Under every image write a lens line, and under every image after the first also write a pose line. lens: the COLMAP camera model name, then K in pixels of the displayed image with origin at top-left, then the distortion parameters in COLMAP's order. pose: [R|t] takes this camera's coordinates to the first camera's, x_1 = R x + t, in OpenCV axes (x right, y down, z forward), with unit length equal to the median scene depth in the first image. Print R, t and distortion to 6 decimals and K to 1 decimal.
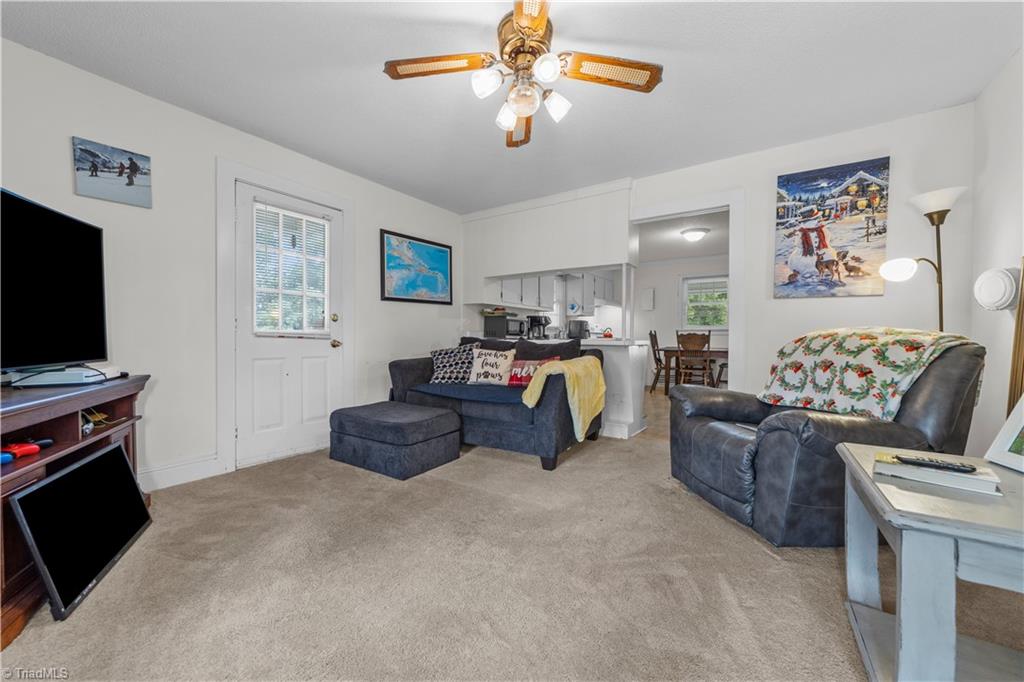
lens RADIAL K [[393.5, 0, 510.0], [0, 393.5, 345.7], [0, 0, 1]] dist [-0.006792, 0.004301]
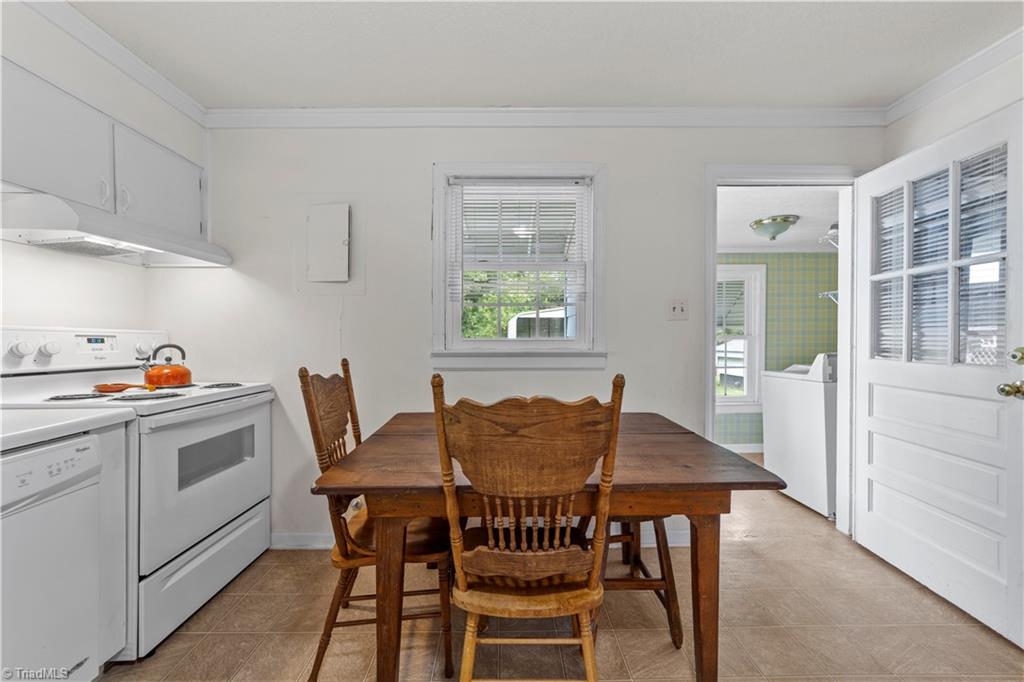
lens RADIAL K [[393.5, 0, 511.6], [0, 393.5, 341.8], [0, 0, 1]] dist [-0.006792, 0.004301]
pose [[0.814296, -0.009949, 0.580365, 0.580483], [0.017293, 0.999825, -0.007123, -0.084768], [-0.580193, 0.015837, 0.814325, 1.386889]]
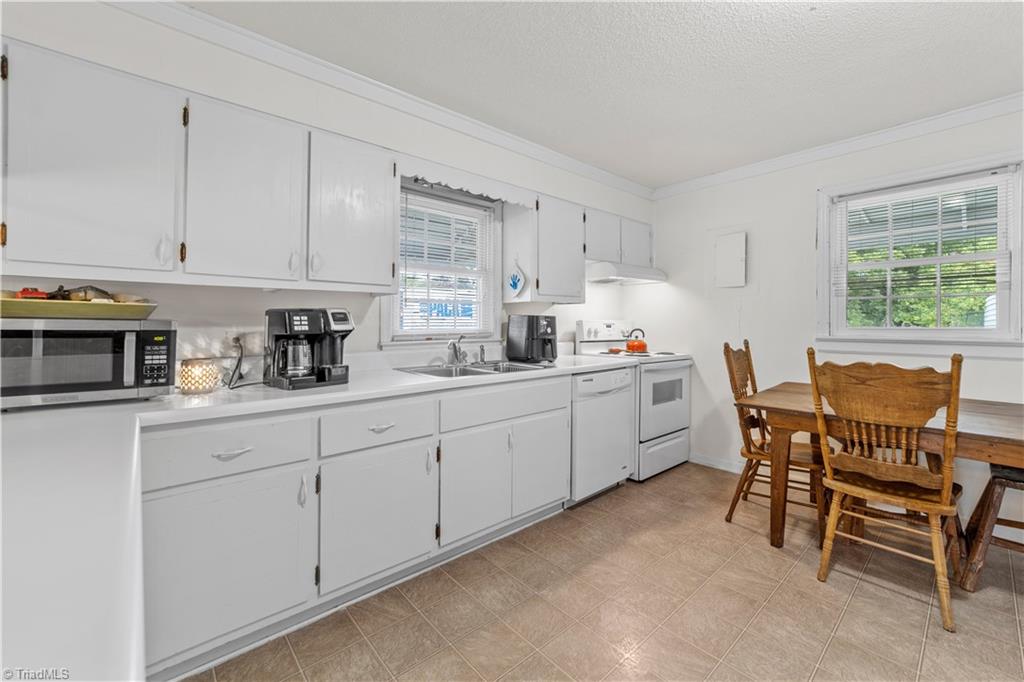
lens RADIAL K [[423.5, 0, 496.1], [0, 423.5, 320.0], [0, 0, 1]] dist [-0.001111, 0.002346]
pose [[0.966369, -0.003030, -0.257142, 0.452099], [-0.004629, 0.999564, -0.029173, -0.082596], [0.257119, 0.029382, 0.965933, 1.024333]]
